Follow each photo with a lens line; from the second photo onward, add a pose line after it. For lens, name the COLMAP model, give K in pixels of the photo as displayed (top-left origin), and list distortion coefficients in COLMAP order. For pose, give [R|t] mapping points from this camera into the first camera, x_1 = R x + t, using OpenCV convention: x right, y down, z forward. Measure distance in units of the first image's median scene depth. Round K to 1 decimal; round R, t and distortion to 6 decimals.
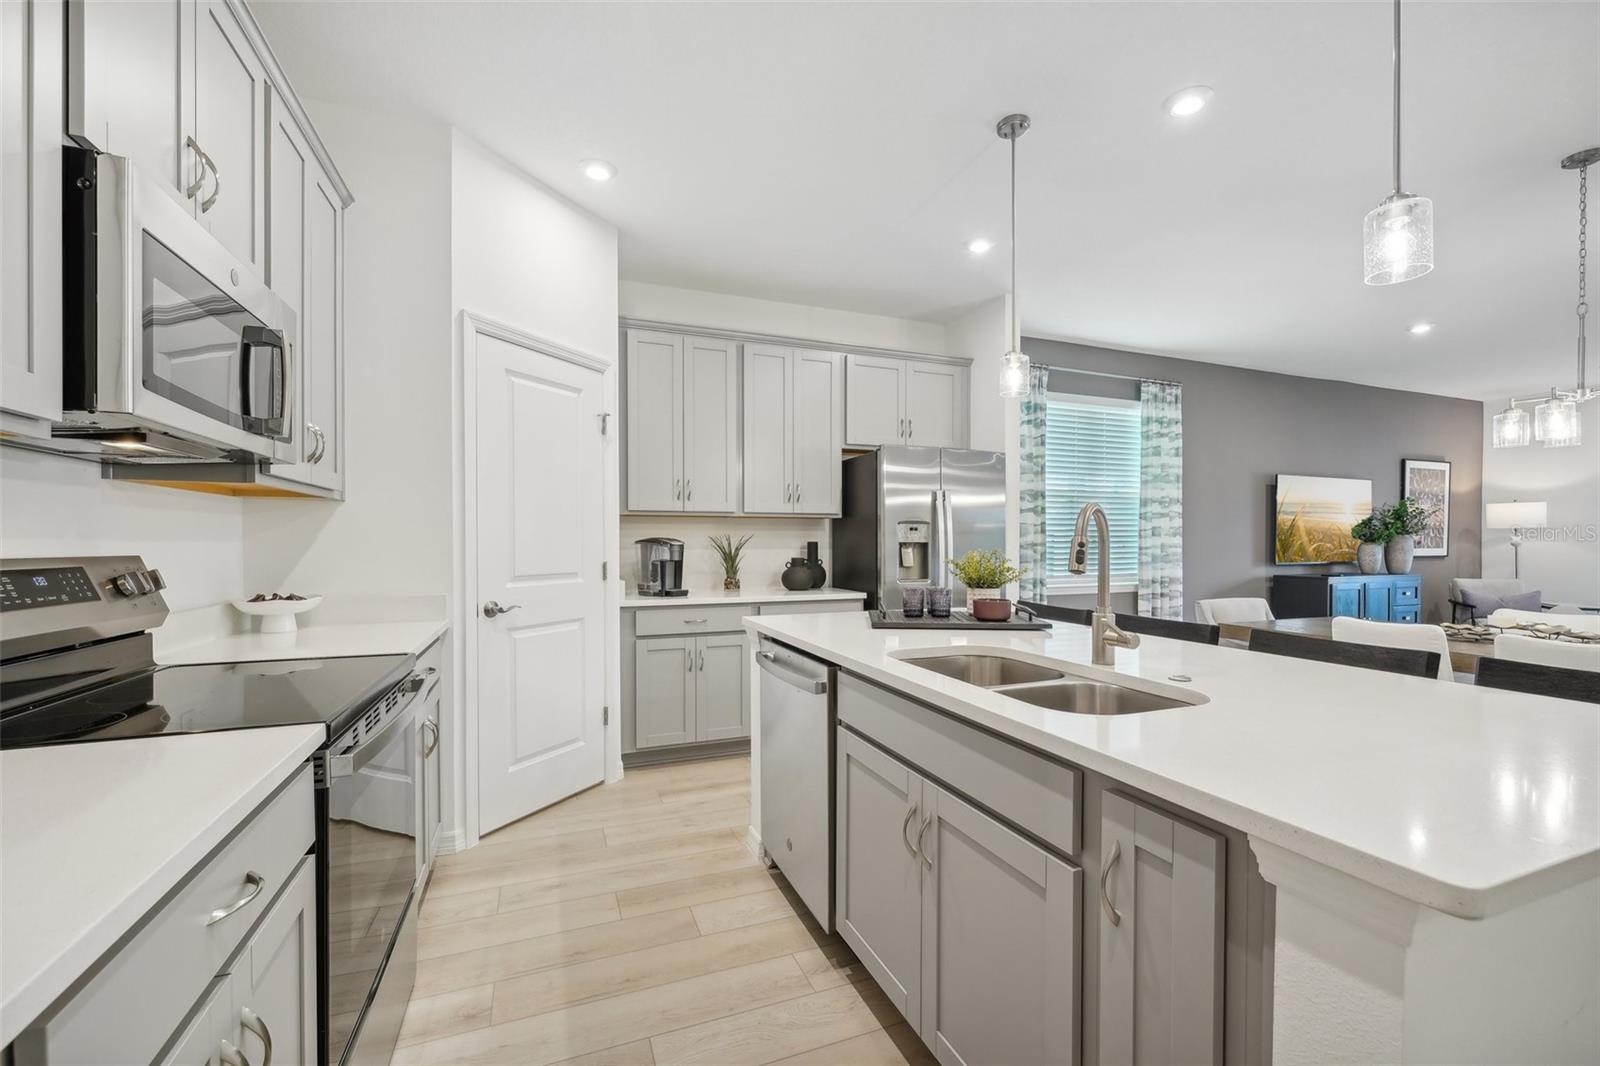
lens RADIAL K [[657.4, 0, 794.6], [0, 657.4, 547.3], [0, 0, 1]] dist [-0.002036, -0.000168]
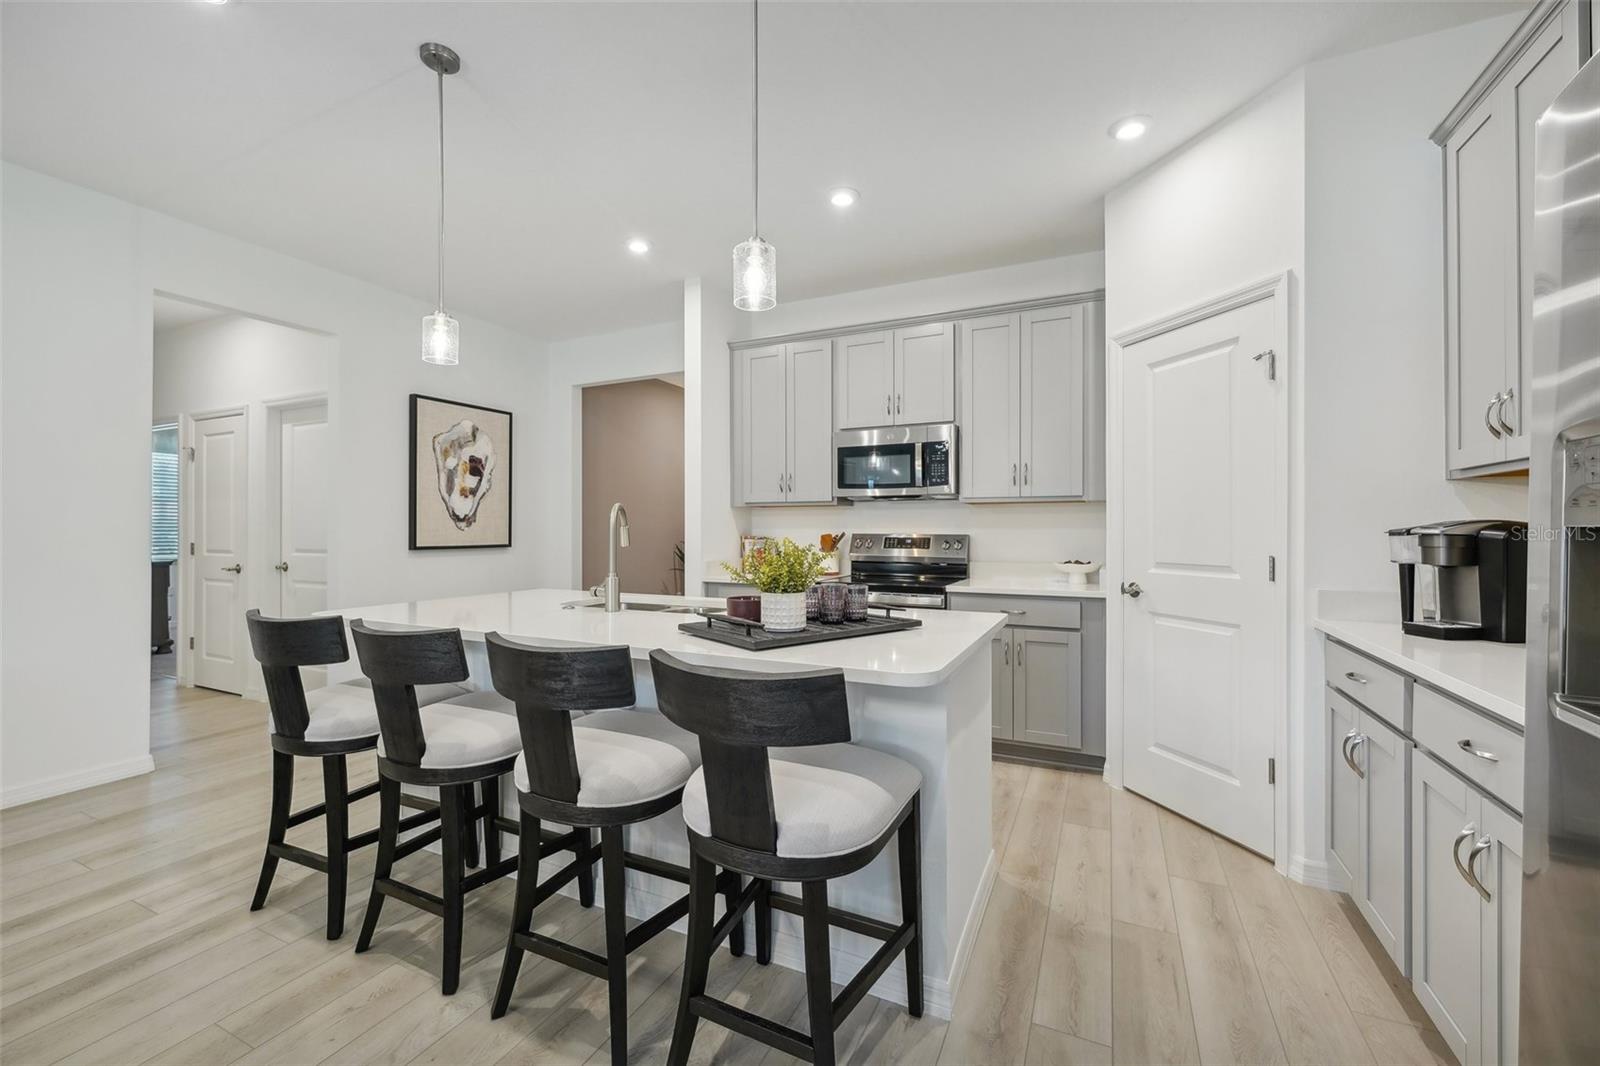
lens RADIAL K [[657.4, 0, 788.3], [0, 657.4, 527.5], [0, 0, 1]] dist [-0.002036, -0.000168]
pose [[-0.734946, -0.005622, -0.678102, 0.470900], [-0.008404, 0.999964, 0.000818, -0.004229], [0.678073, 0.006300, -0.734967, 0.933267]]
